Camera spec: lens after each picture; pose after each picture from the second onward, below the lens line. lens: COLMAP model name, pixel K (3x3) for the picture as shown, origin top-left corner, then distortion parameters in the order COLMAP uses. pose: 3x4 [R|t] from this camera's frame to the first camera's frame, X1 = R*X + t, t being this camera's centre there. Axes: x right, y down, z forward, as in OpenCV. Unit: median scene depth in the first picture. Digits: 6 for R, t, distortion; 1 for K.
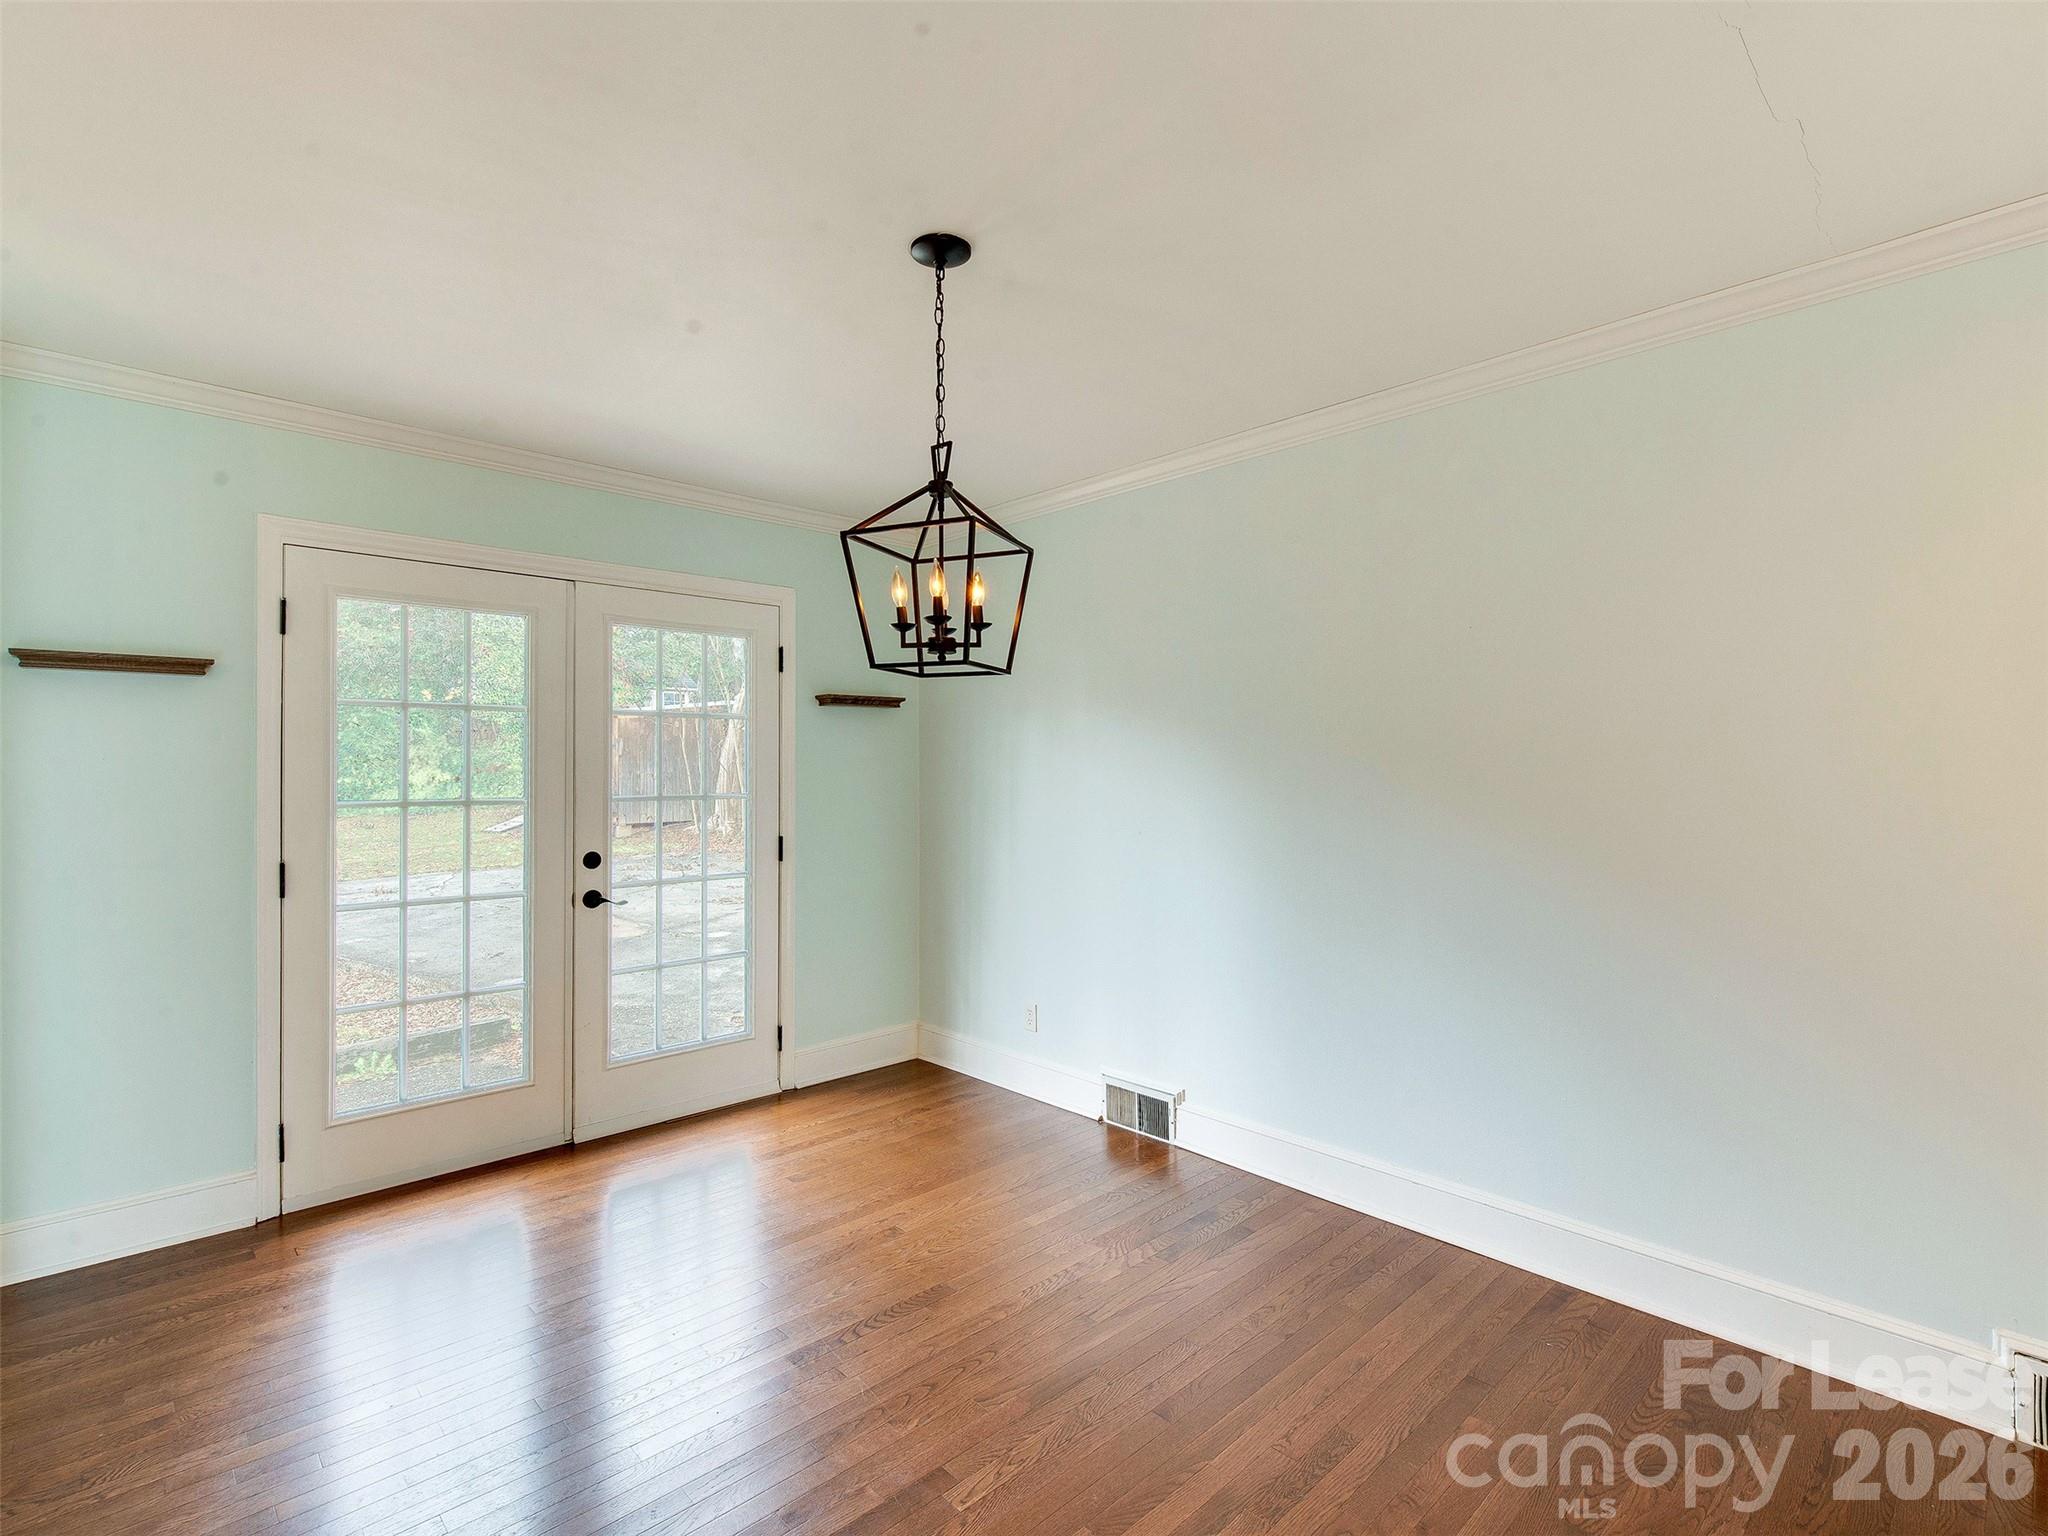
lens RADIAL K [[969.7, 0, 1033.2], [0, 969.7, 768.9], [0, 0, 1]] dist [0.001728, 0.000143]
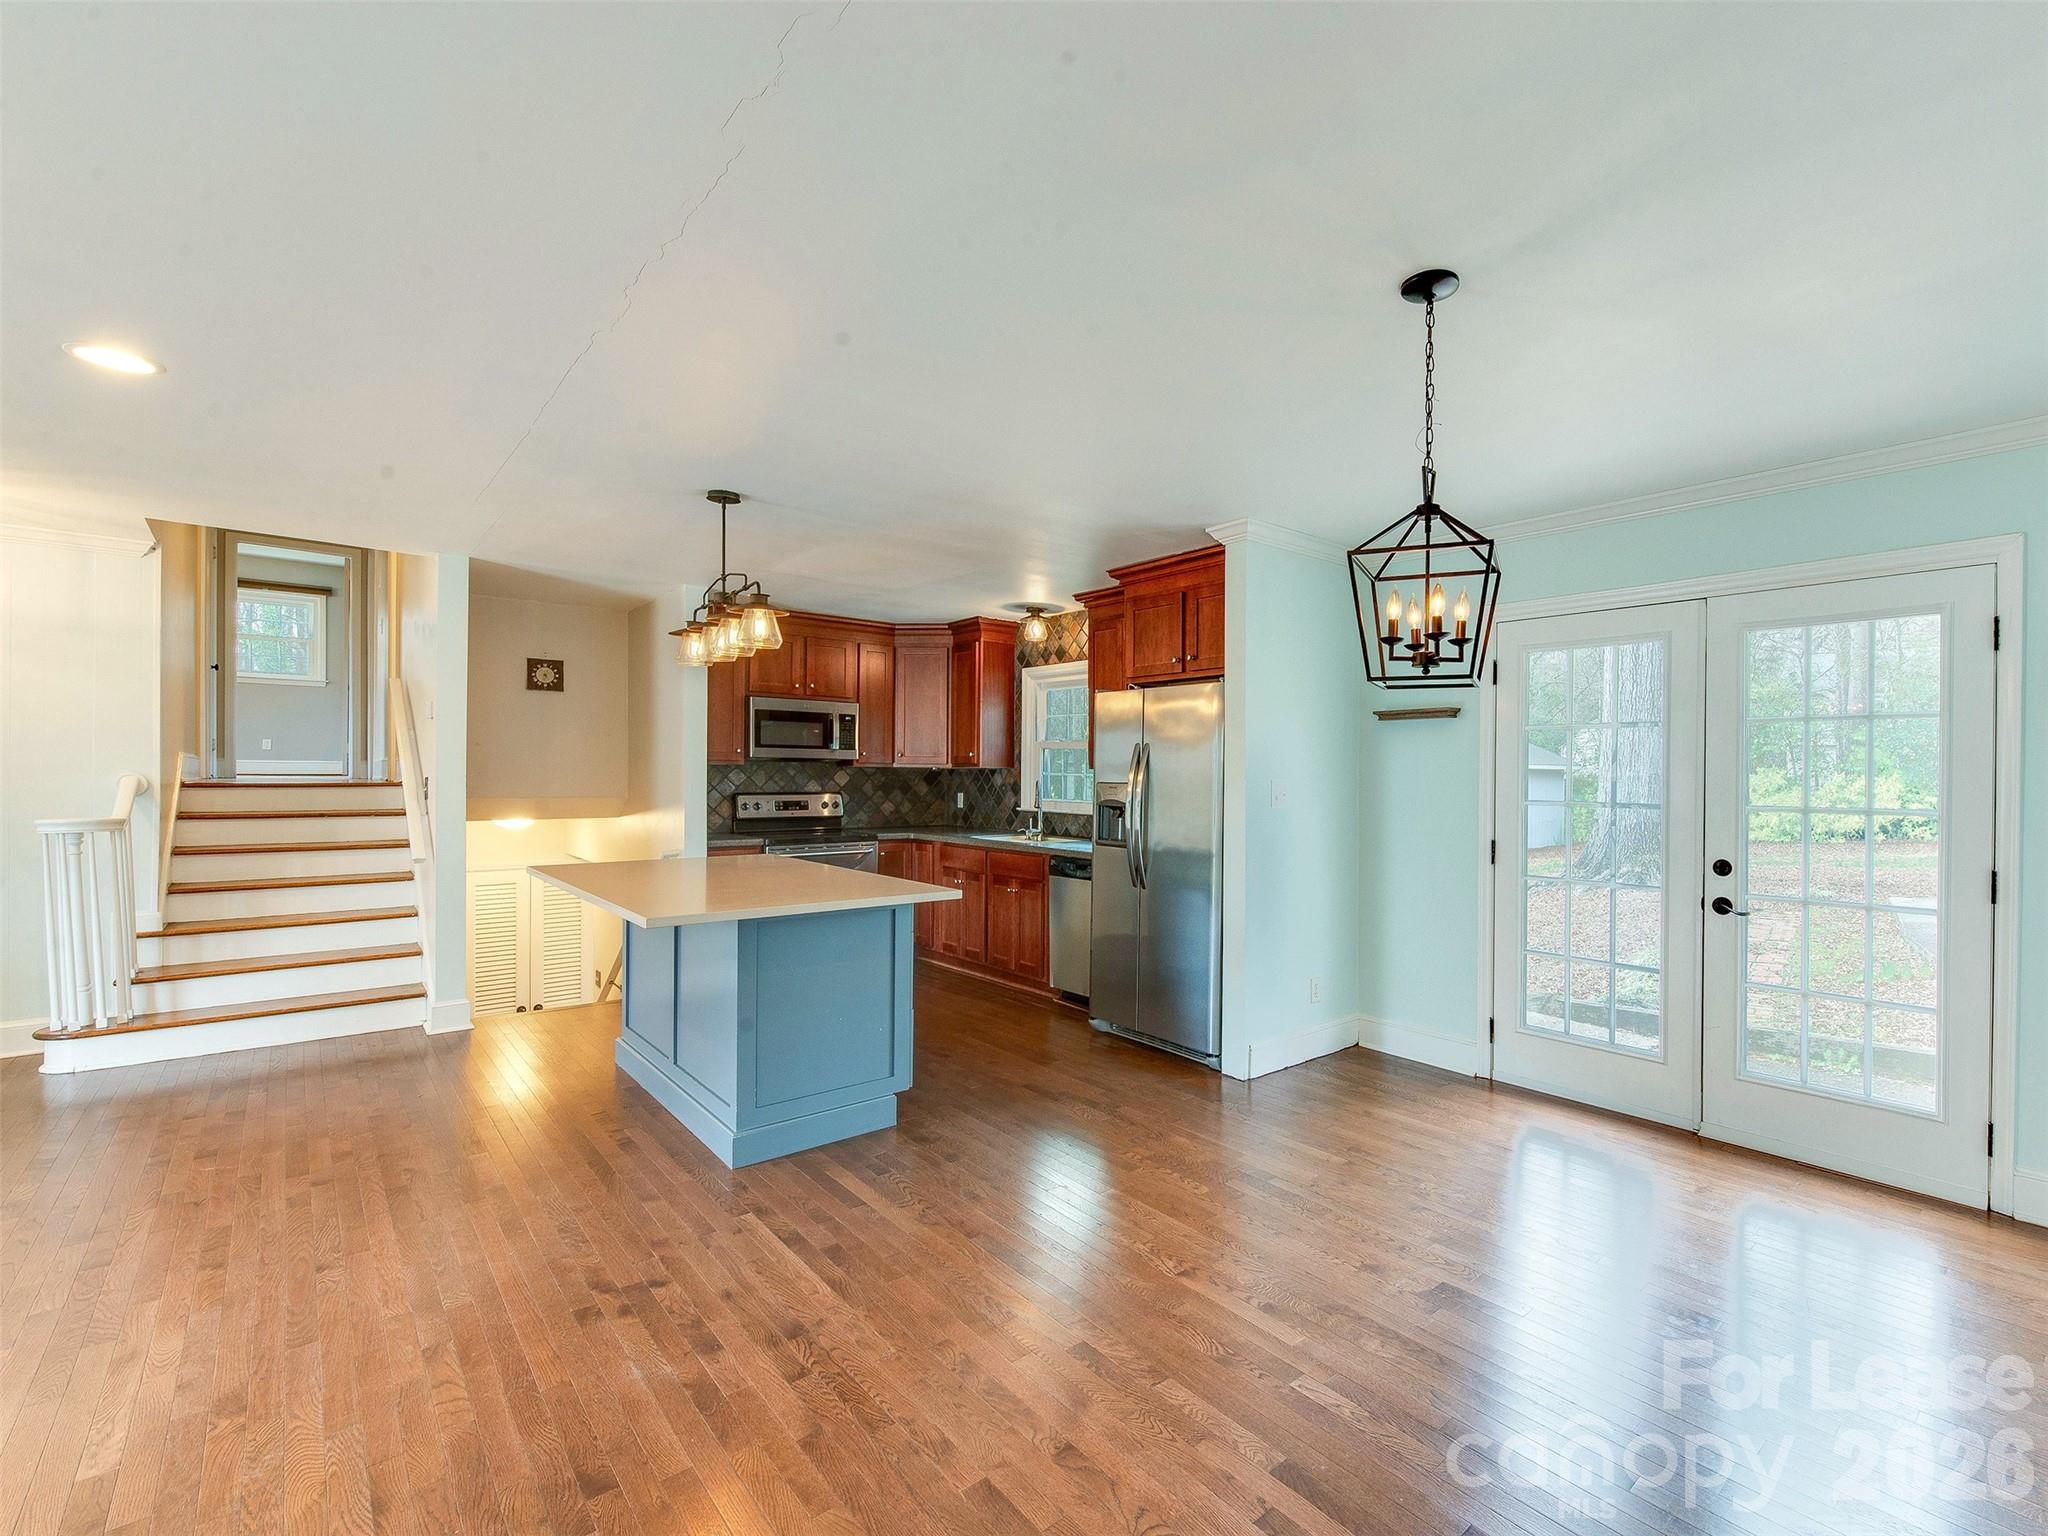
lens RADIAL K [[936.2, 0, 1144.6], [0, 936.2, 782.1], [0, 0, 1]] dist [-0.002609, -0.000915]
pose [[-0.014466, 0.010470, -0.999841, 0.524259], [-0.005636, 0.999928, 0.010552, -0.002436], [0.999879, 0.005788, -0.014406, 0.400096]]
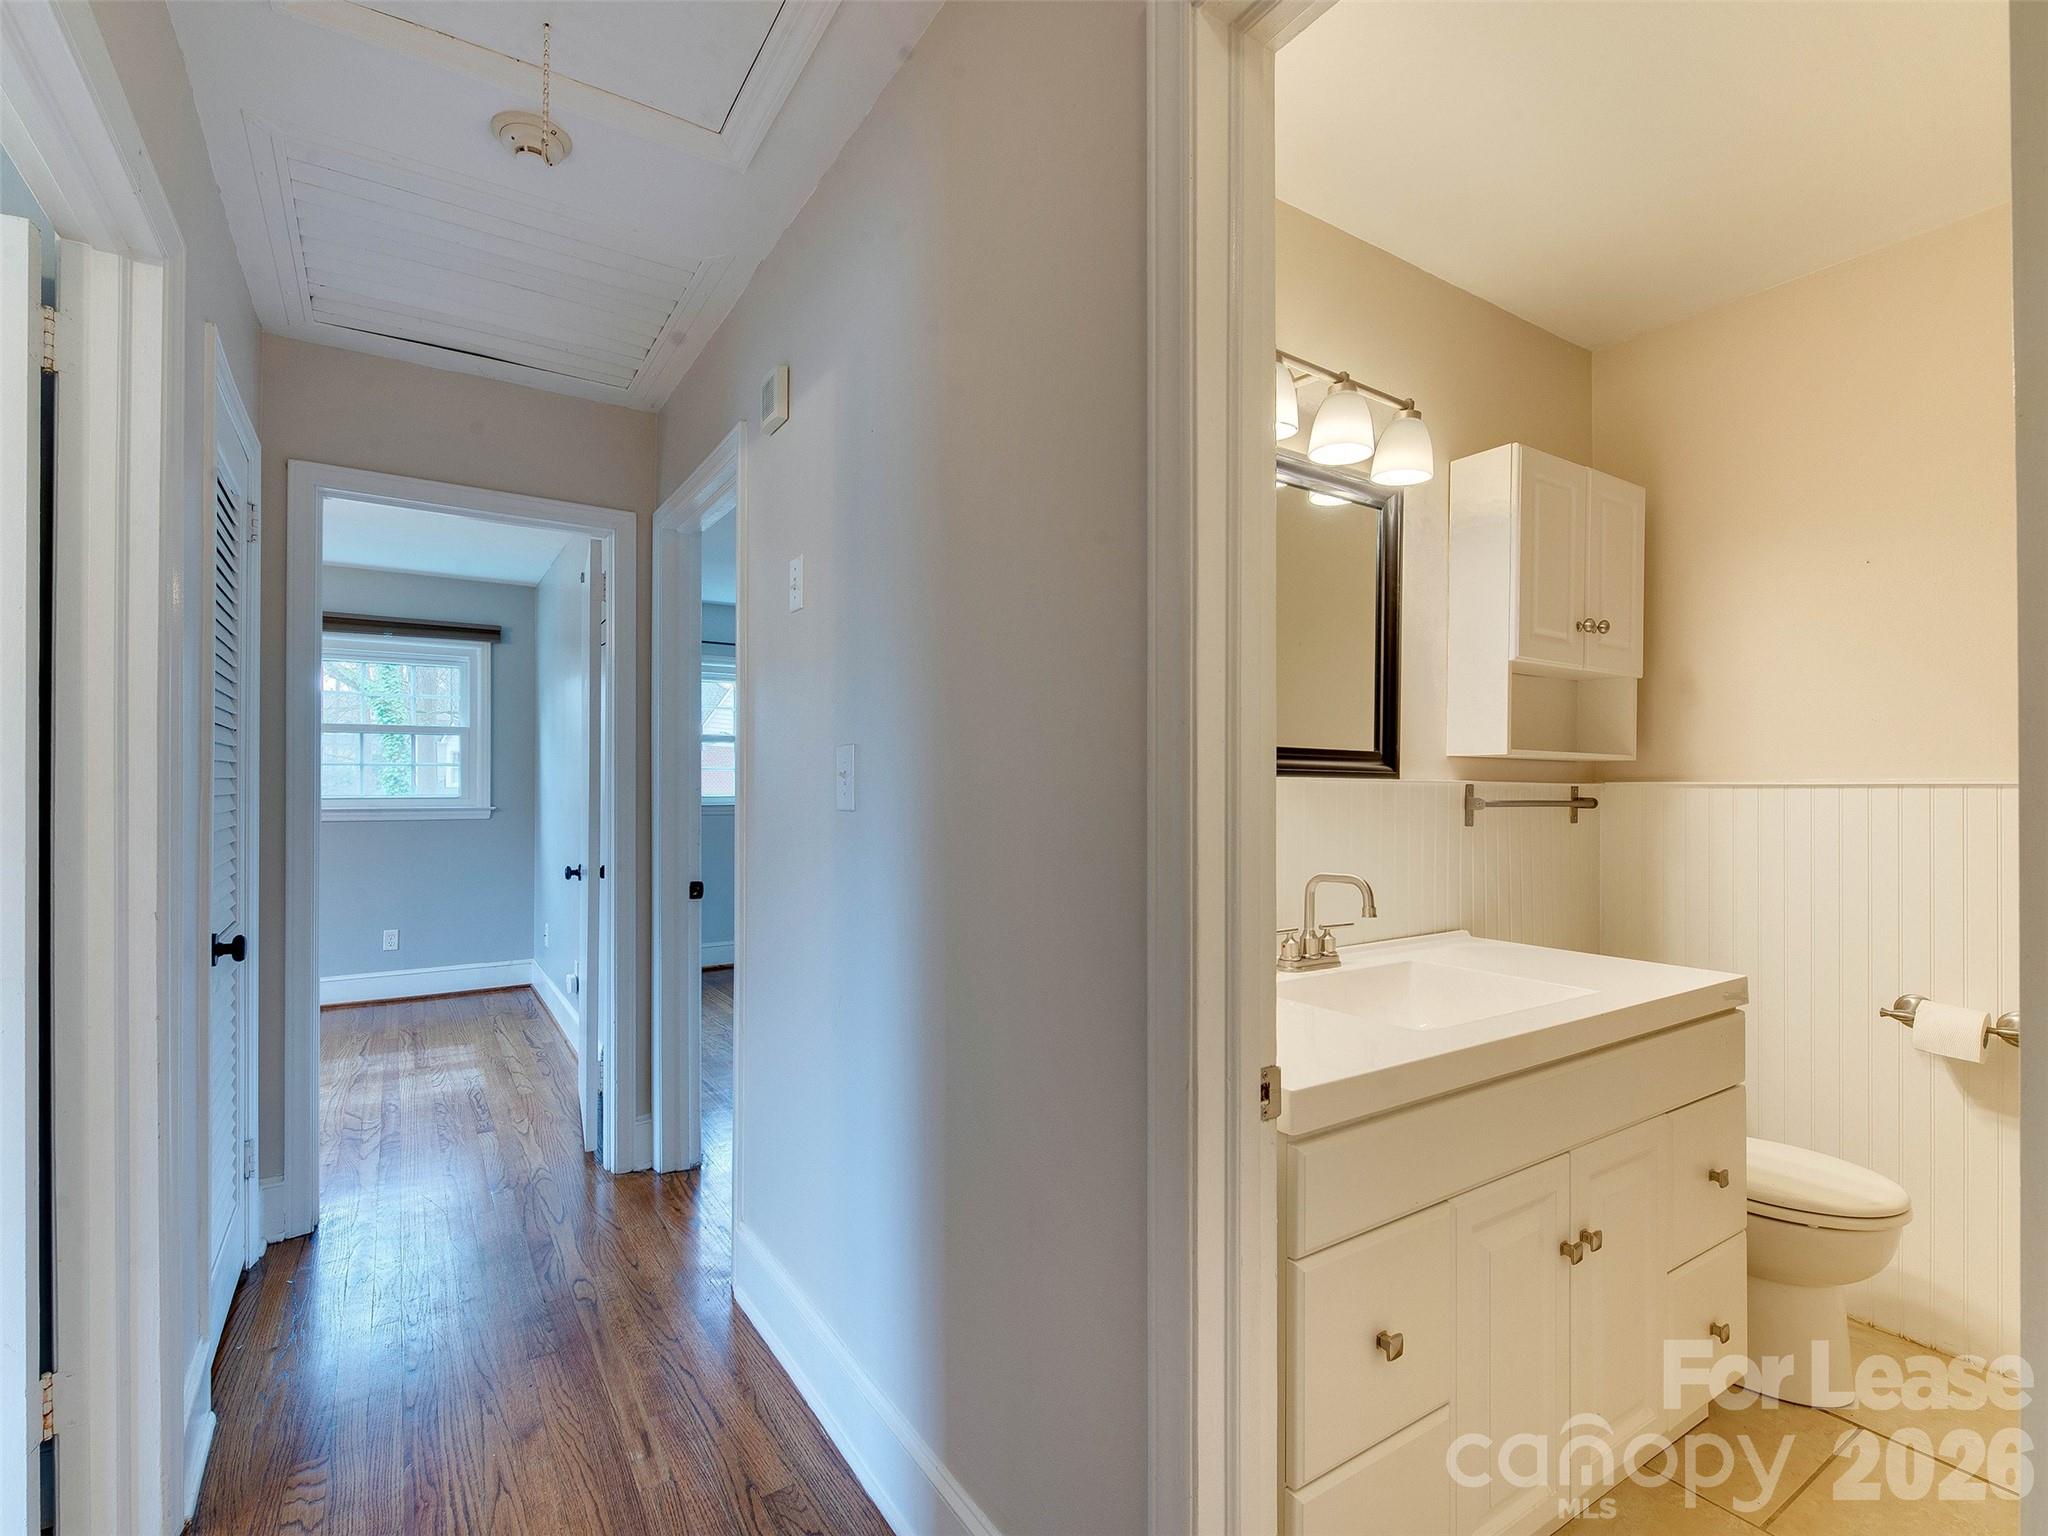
lens RADIAL K [[949.1, 0, 1013.9], [0, 949.1, 783.6], [0, 0, 1]] dist [-0.001385, -0.000974]
pose [[-0.179318, -0.001655, -0.983790, -1.078096], [0.007584, 0.999967, -0.003065, -0.314302], [0.983762, -0.008011, -0.179299, -1.168287]]
